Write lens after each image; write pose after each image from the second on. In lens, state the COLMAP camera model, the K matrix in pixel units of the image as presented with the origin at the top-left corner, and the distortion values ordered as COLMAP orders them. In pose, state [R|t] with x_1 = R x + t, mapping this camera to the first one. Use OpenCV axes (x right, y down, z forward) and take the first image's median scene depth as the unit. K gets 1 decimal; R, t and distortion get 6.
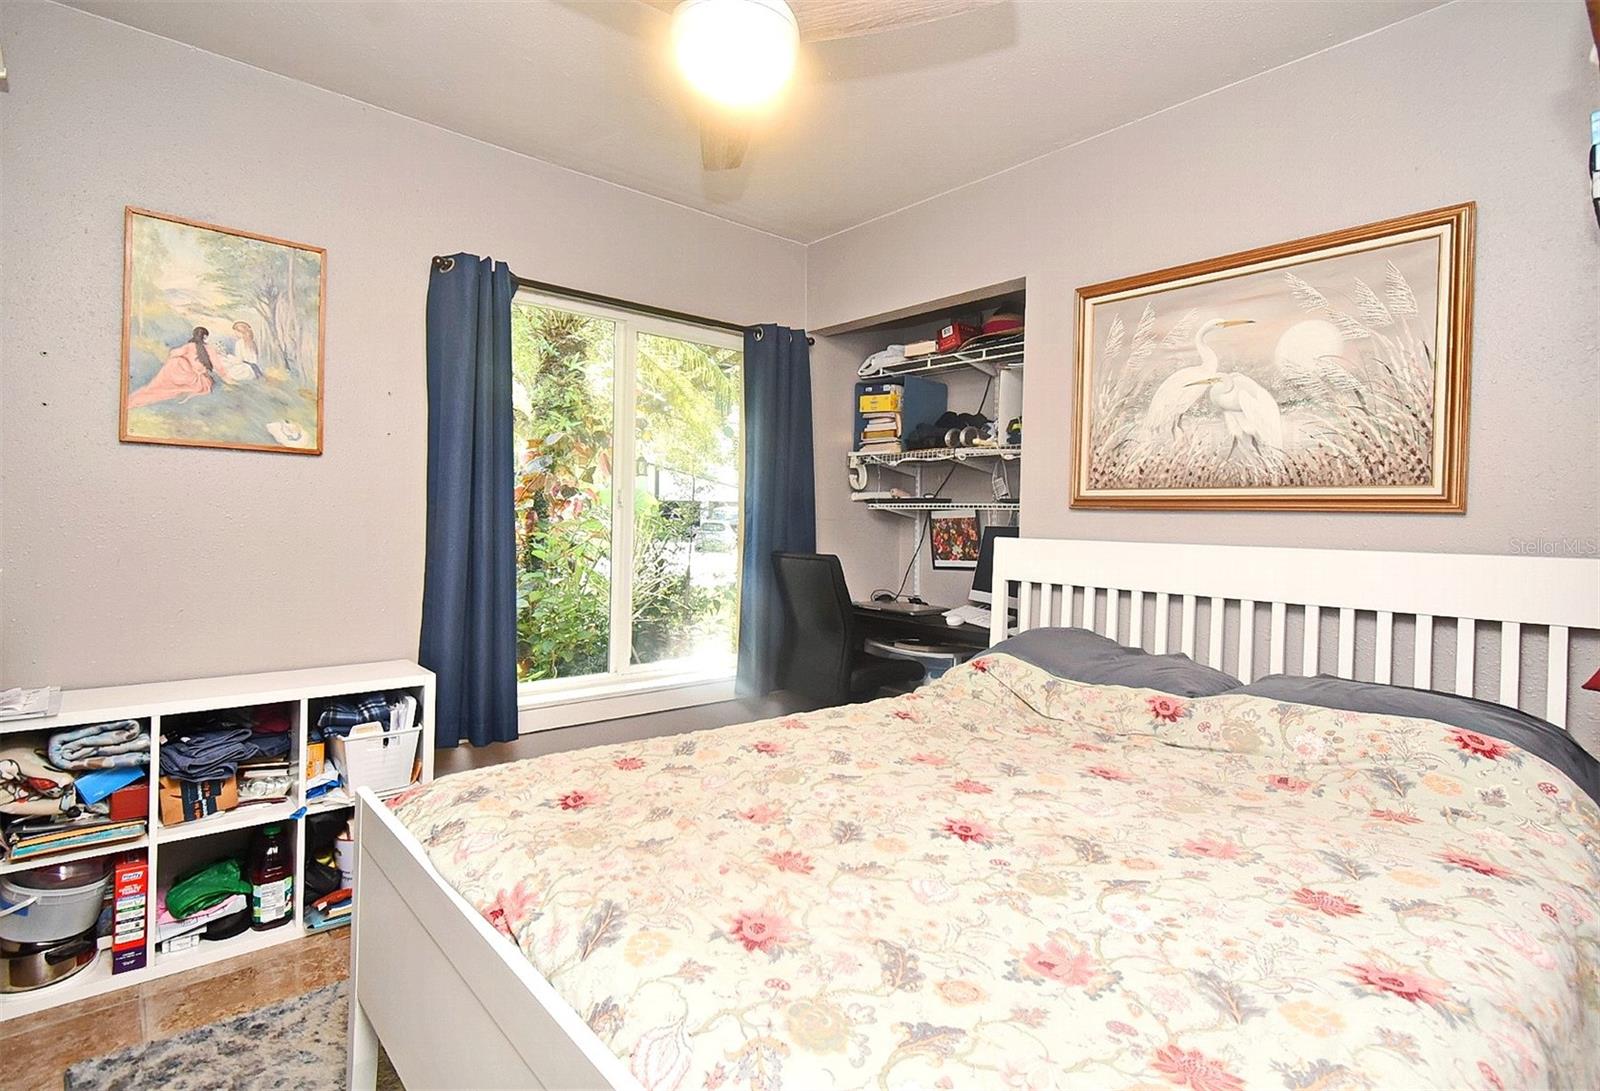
lens RADIAL K [[810.5, 0, 820.6], [0, 810.5, 519.5], [0, 0, 1]] dist [0.002141, 0.000271]
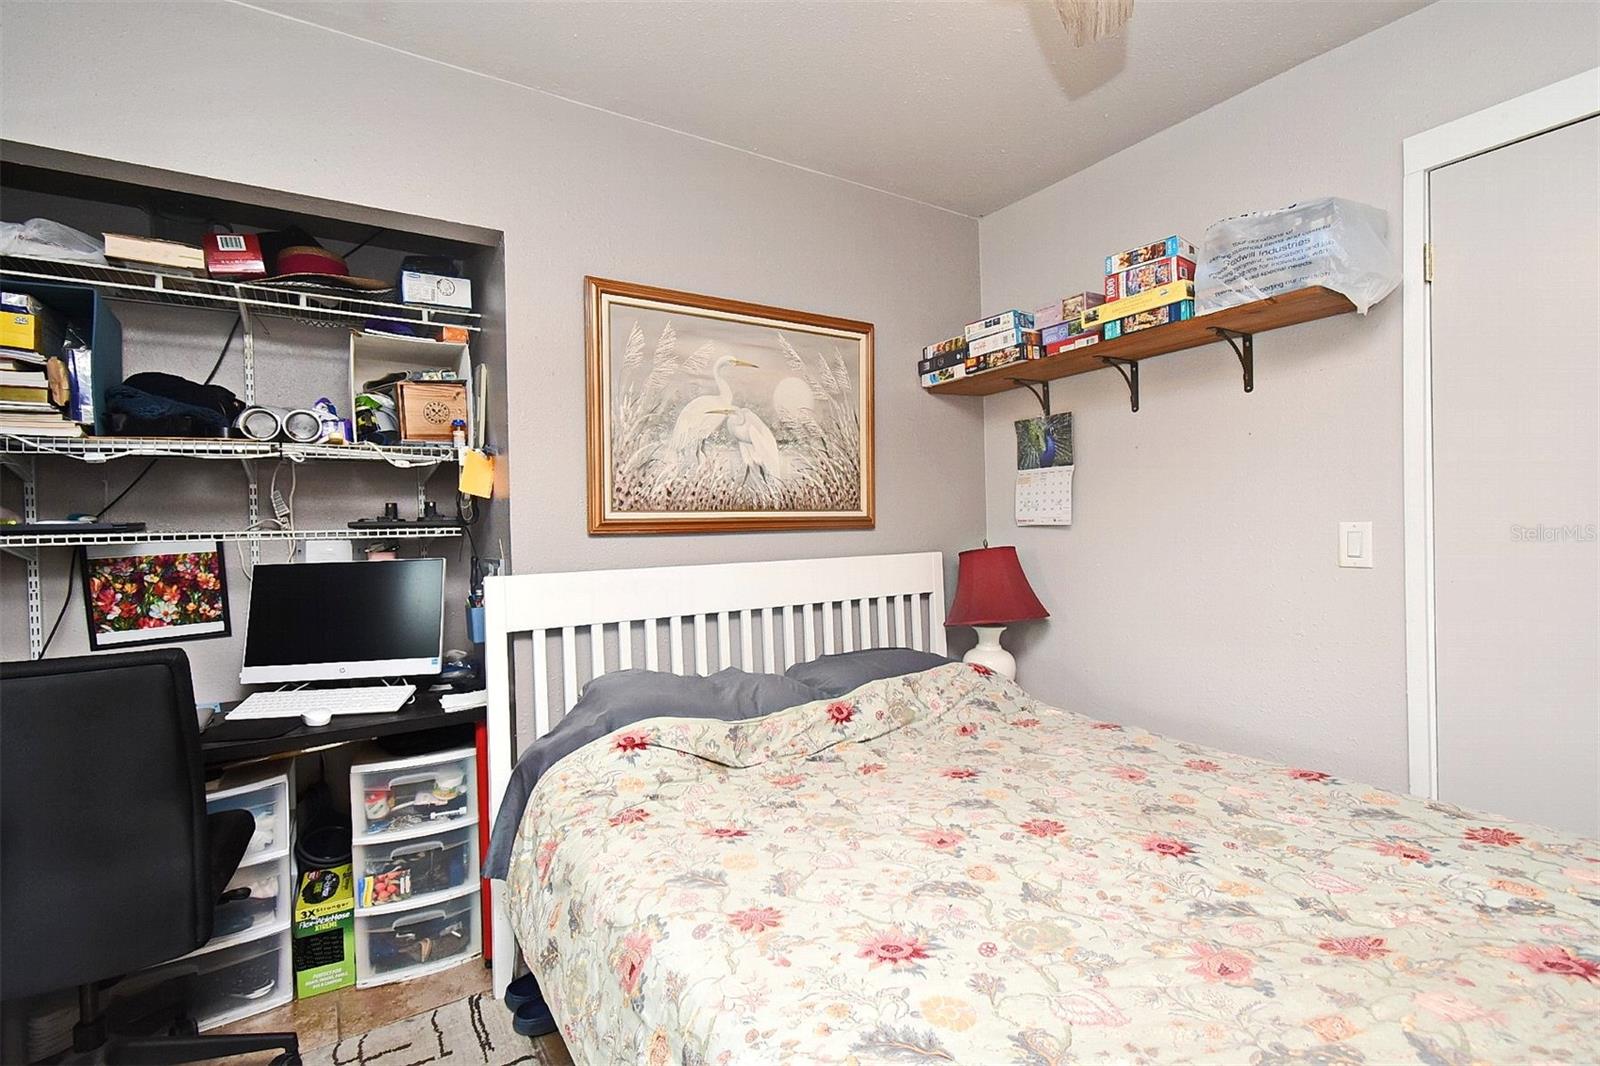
lens RADIAL K [[713.5, 0, 822.4], [0, 713.5, 533.0], [0, 0, 1]] dist [0.000357, -0.000824]
pose [[0.159822, -0.033712, 0.986570, -0.443296], [0.026748, 0.999198, 0.029810, -0.034409], [-0.986783, 0.021624, 0.160595, 0.723421]]
